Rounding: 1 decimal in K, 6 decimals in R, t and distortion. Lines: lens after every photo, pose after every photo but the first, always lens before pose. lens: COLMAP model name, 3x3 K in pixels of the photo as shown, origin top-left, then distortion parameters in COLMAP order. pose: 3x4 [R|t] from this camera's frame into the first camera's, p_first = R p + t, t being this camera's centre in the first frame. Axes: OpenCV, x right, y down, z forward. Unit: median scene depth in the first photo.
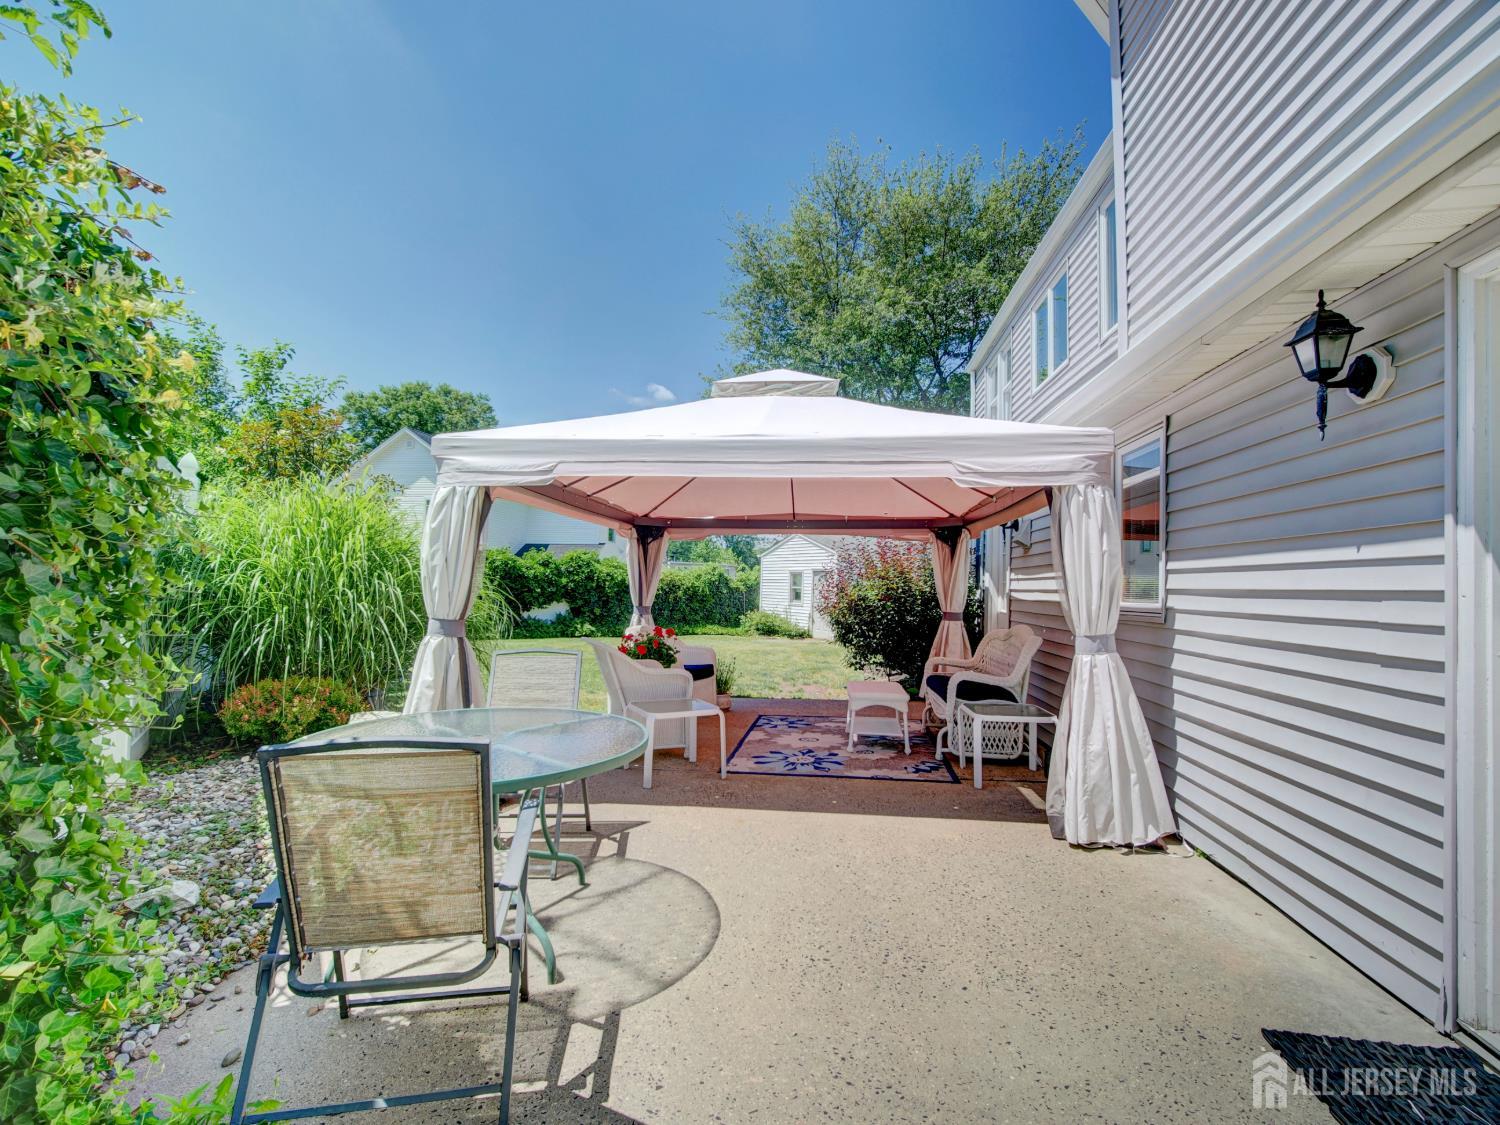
lens RADIAL K [[692.5, 0, 748.3], [0, 692.5, 555.6], [0, 0, 1]] dist [-0.003427, -0.001253]
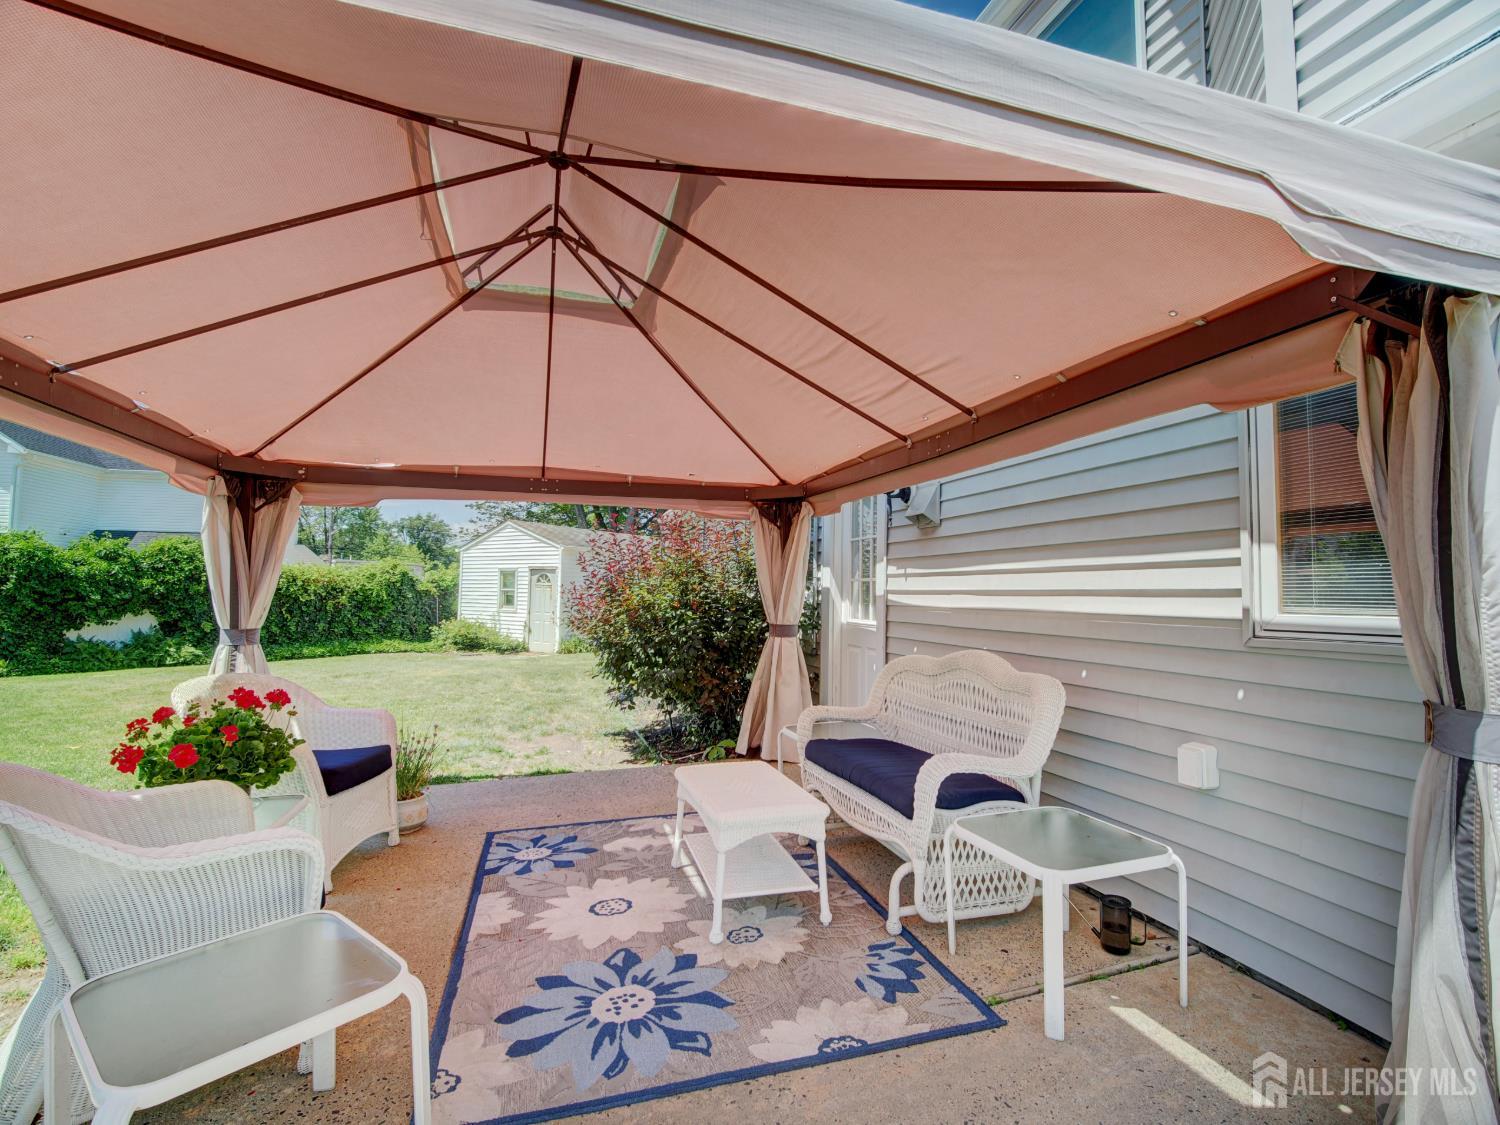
lens RADIAL K [[697.3, 0, 749.4], [0, 697.3, 565.5], [0, 0, 1]] dist [-0.018620, -0.000590]
pose [[0.911893, 0.005737, 0.410388, -0.016801], [-0.010913, 0.999888, 0.010271, 0.016161], [-0.410283, -0.013844, 0.911853, 0.371623]]
